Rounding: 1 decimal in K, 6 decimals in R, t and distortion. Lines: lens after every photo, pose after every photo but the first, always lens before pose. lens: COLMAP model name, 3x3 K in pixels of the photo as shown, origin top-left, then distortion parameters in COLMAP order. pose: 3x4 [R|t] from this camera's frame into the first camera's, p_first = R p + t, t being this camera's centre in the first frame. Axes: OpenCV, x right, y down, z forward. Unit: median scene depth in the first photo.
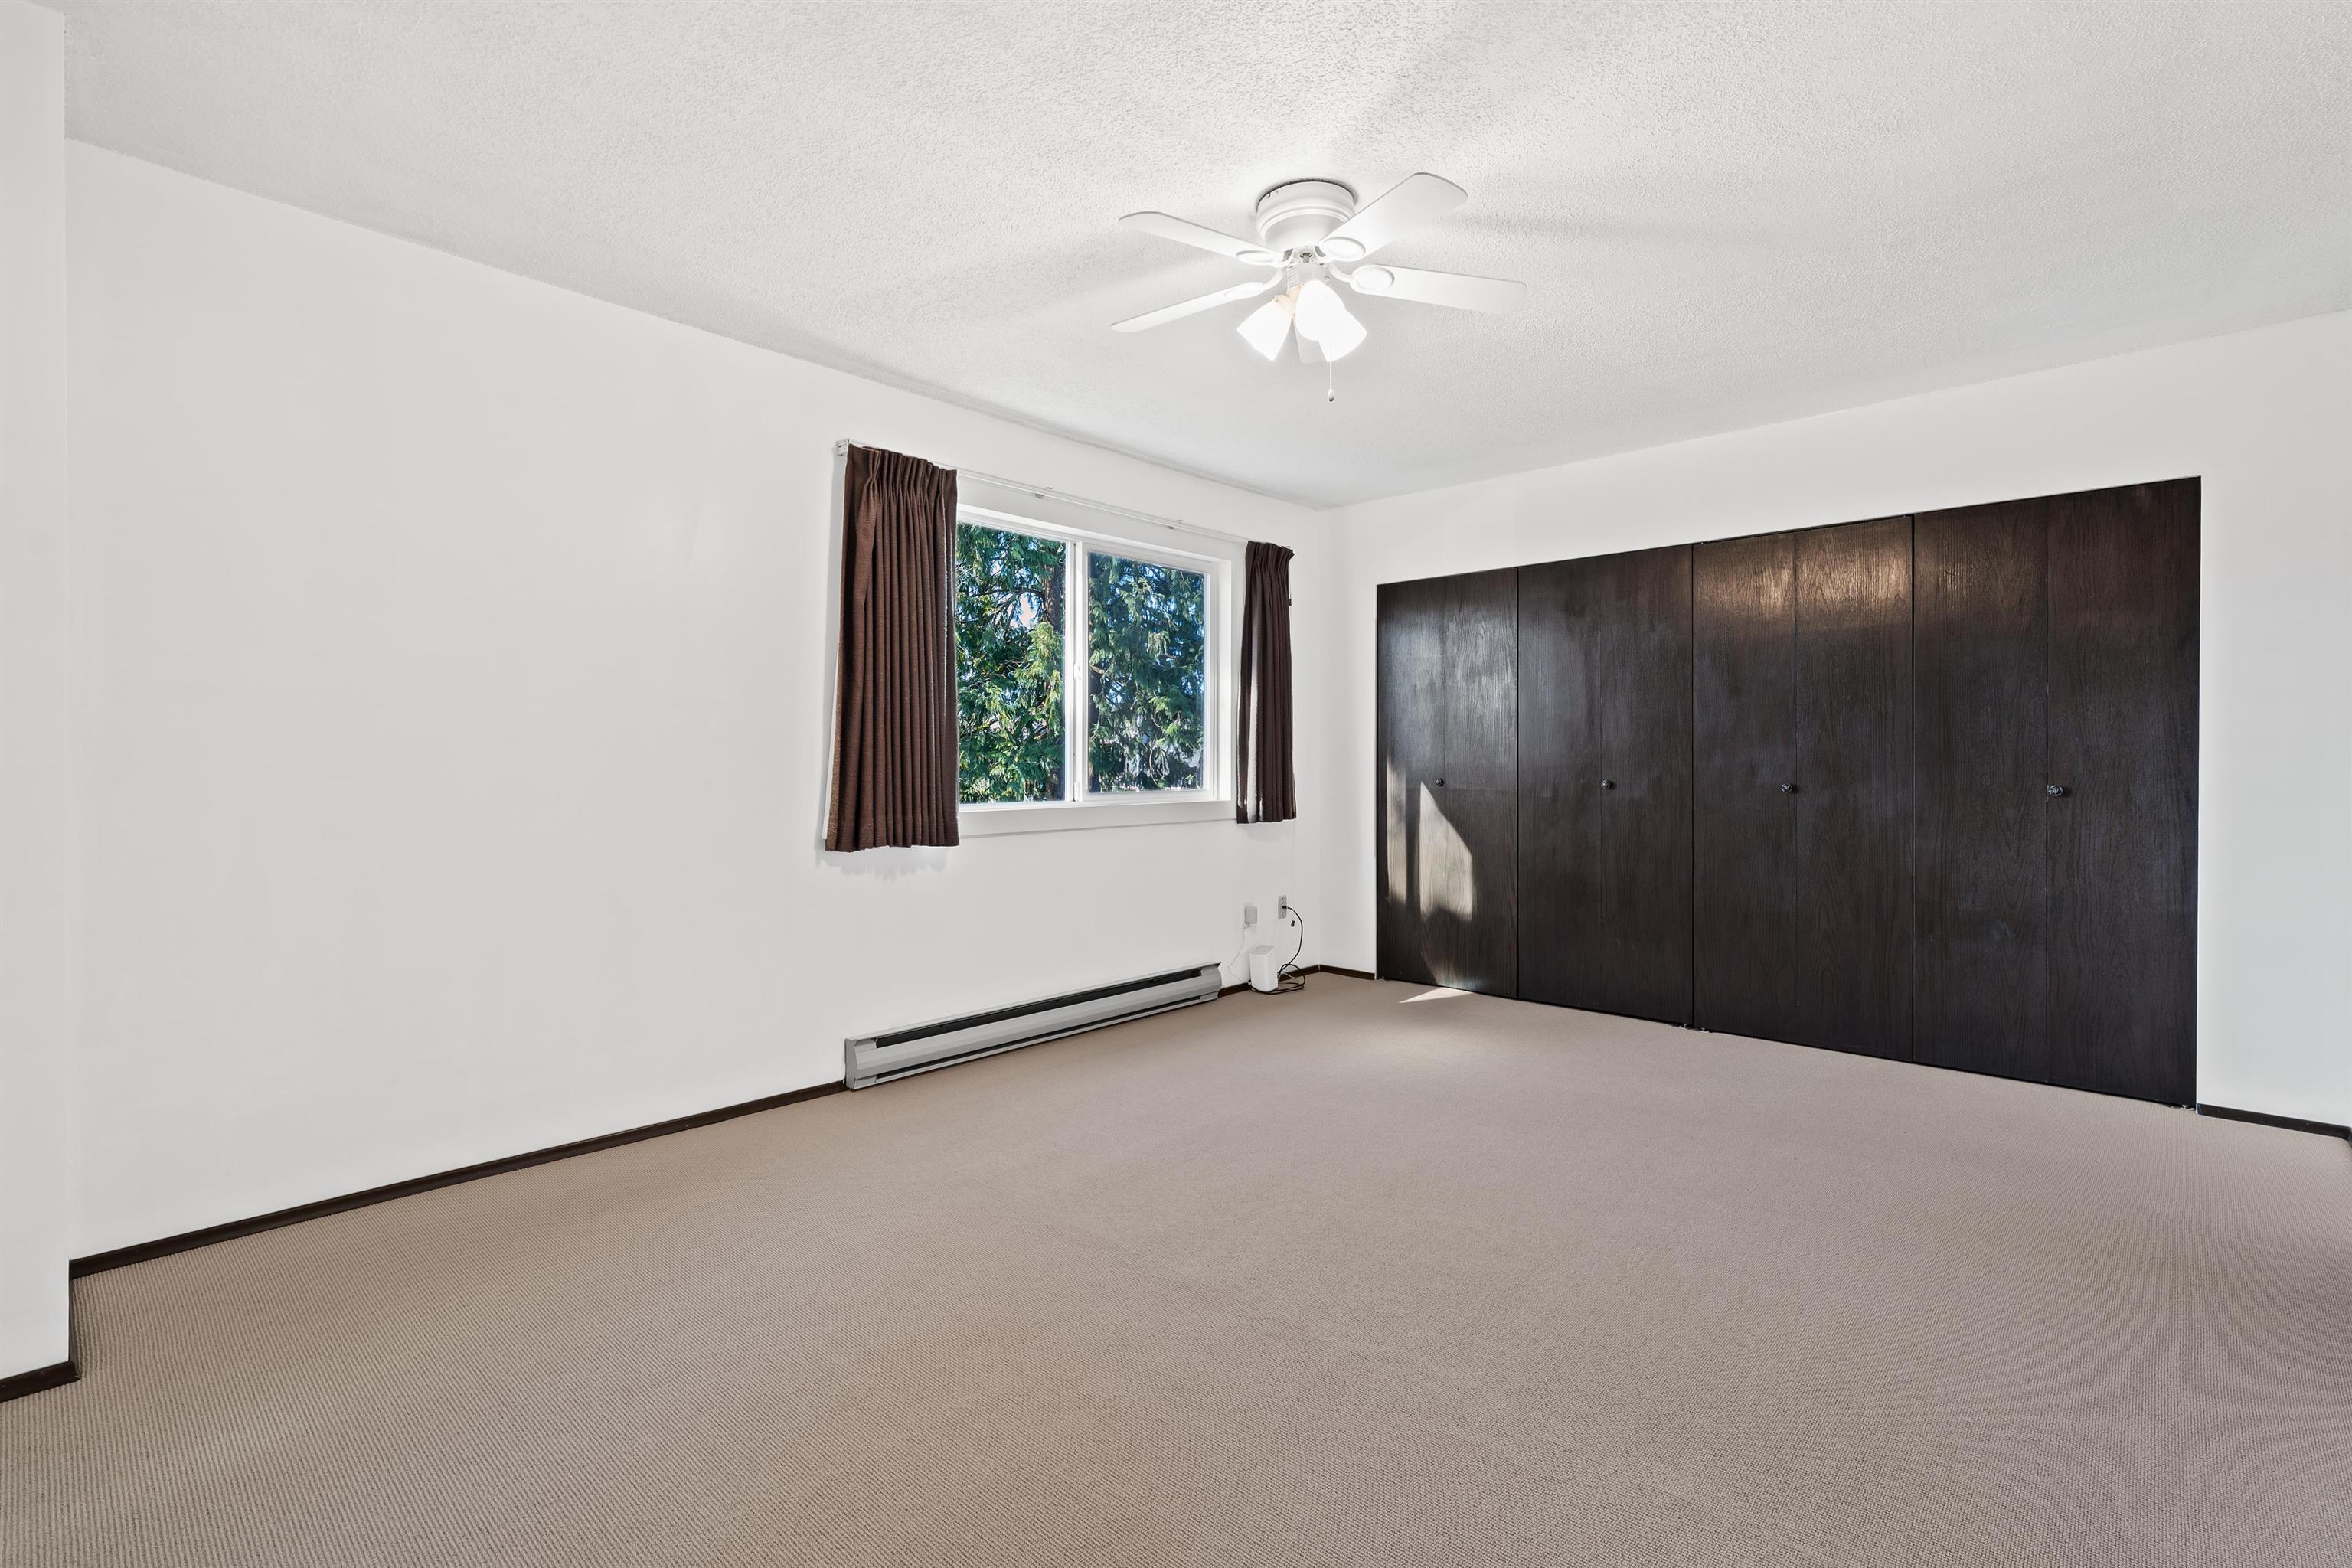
lens RADIAL K [[1075.1, 0, 1178.6], [0, 1075.1, 776.5], [0, 0, 1]] dist [0.002736, -0.000457]
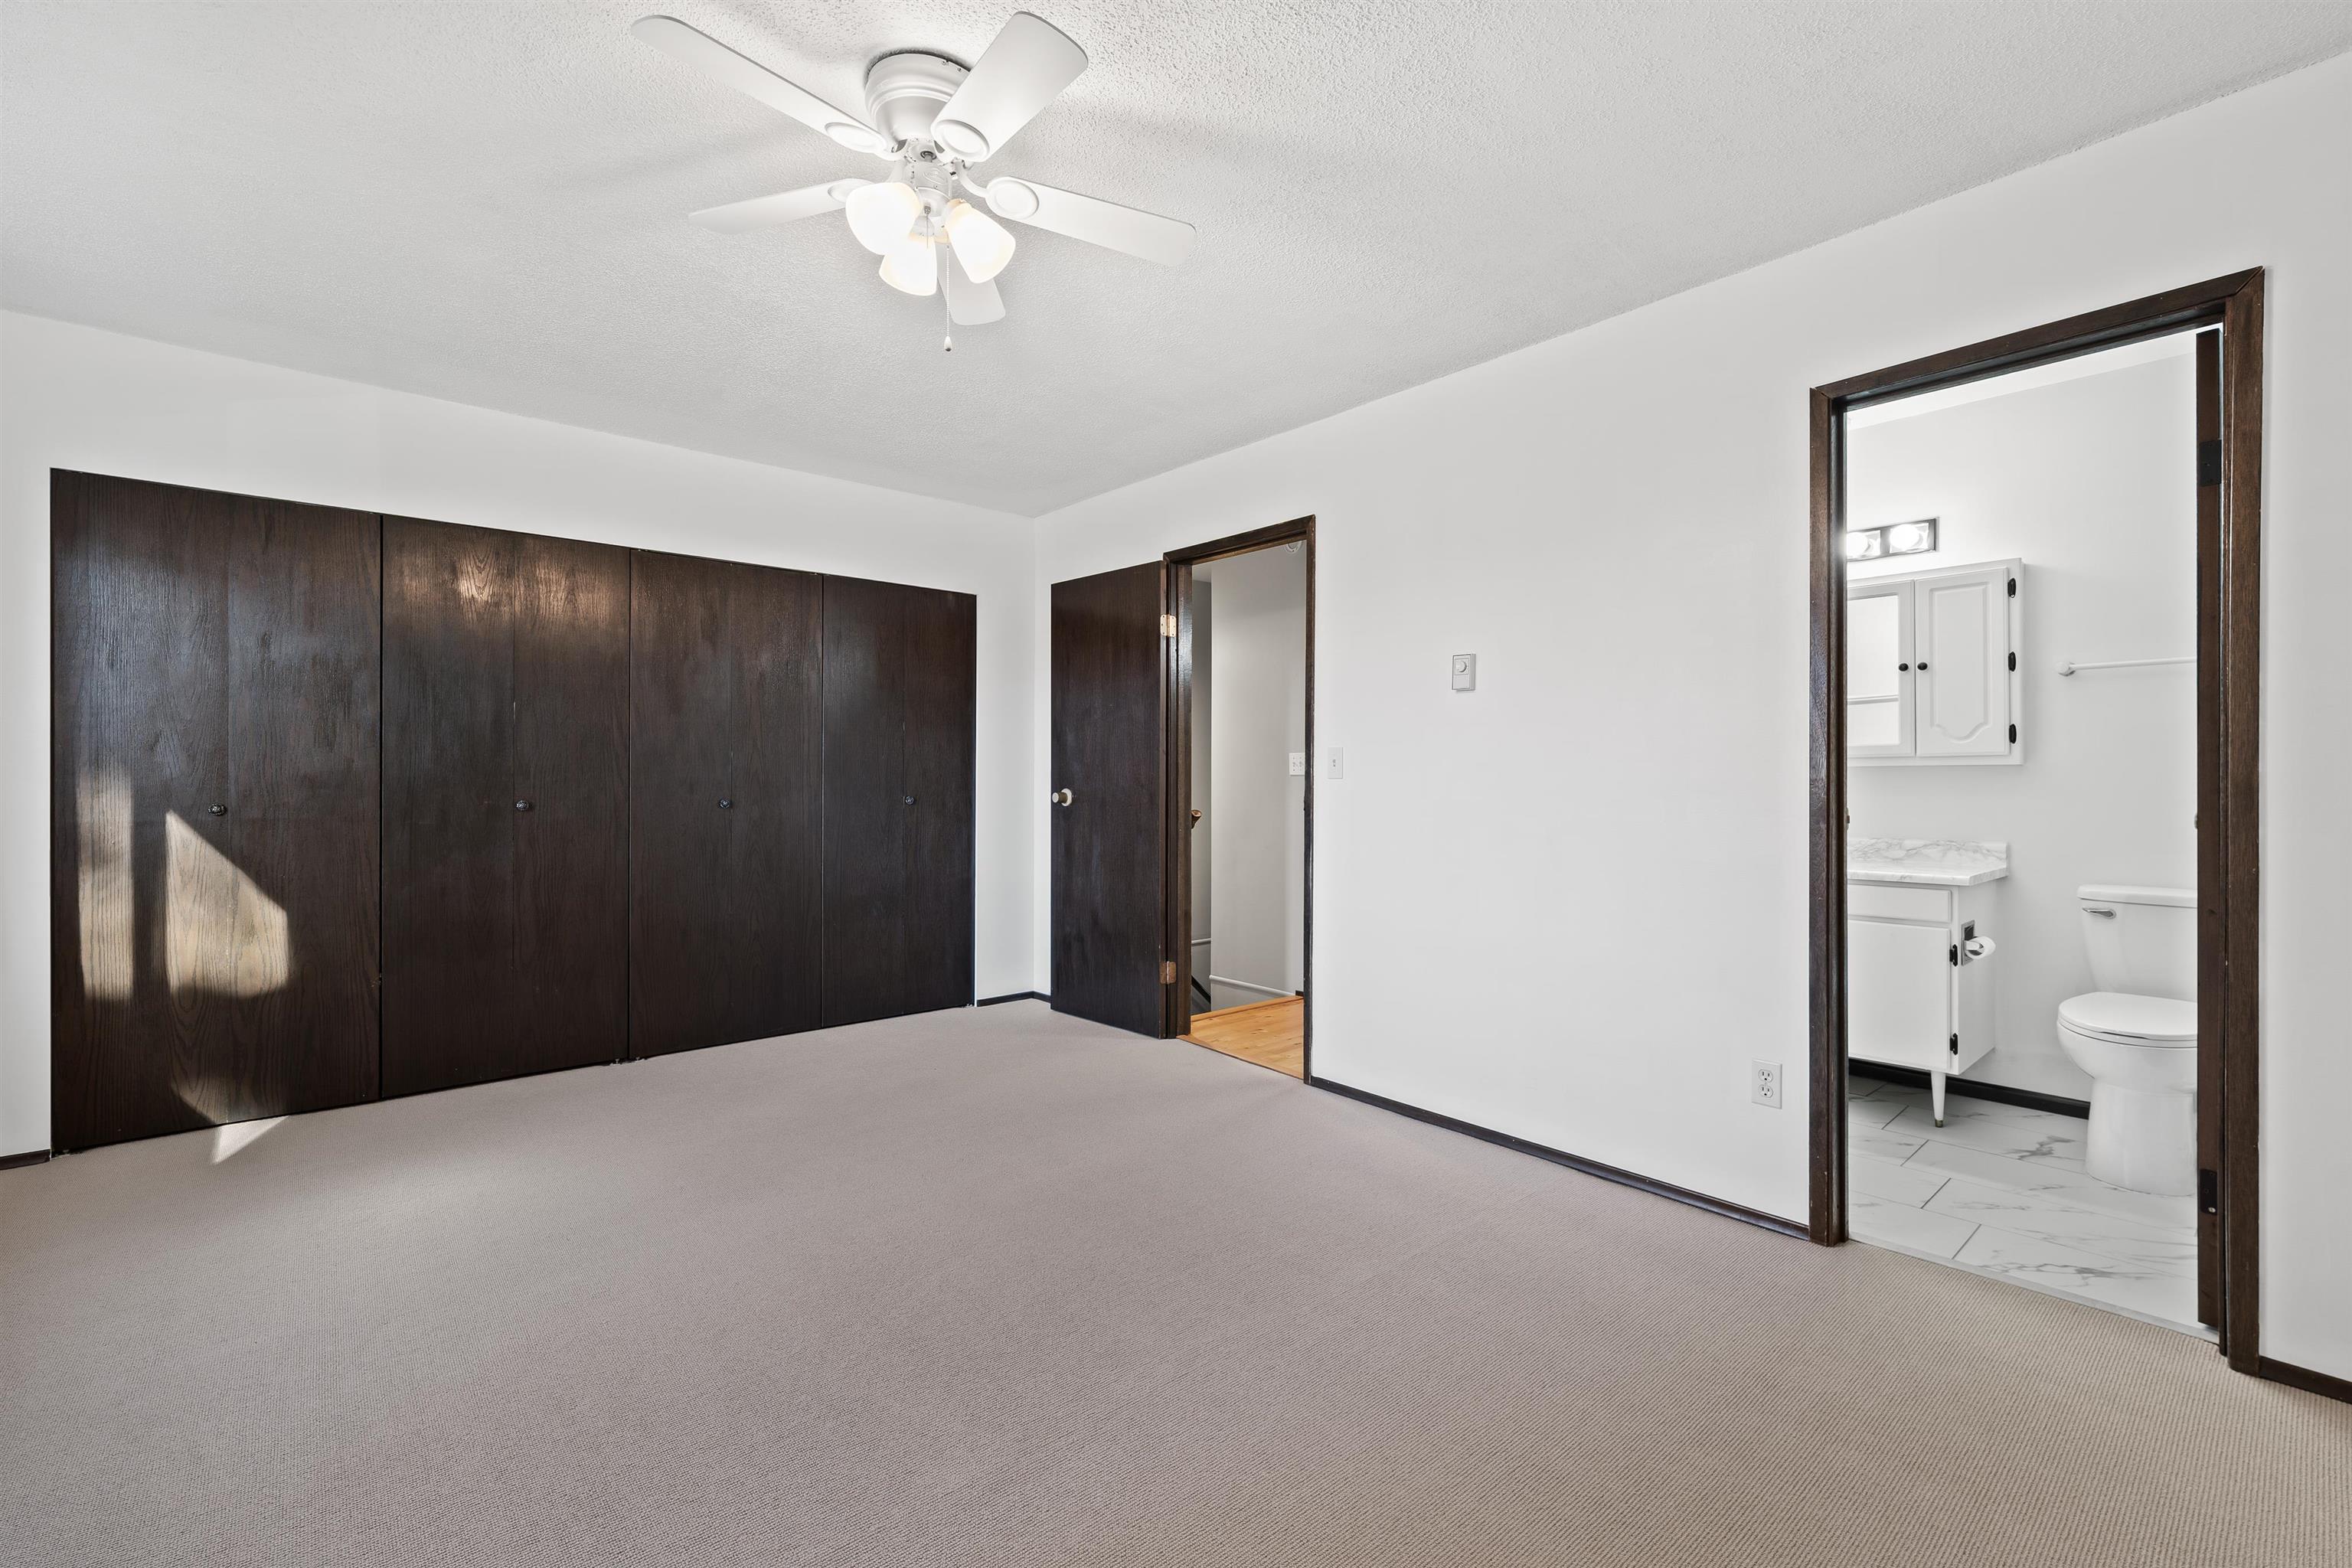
lens RADIAL K [[1005.0, 0, 1186.3], [0, 1005.0, 779.7], [0, 0, 1]] dist [-0.019054, 0.000344]
pose [[0.077297, -0.005852, 0.996991, -0.287204], [0.005109, 0.999972, 0.005474, -0.012162], [-0.996995, 0.004671, 0.077324, 0.357663]]
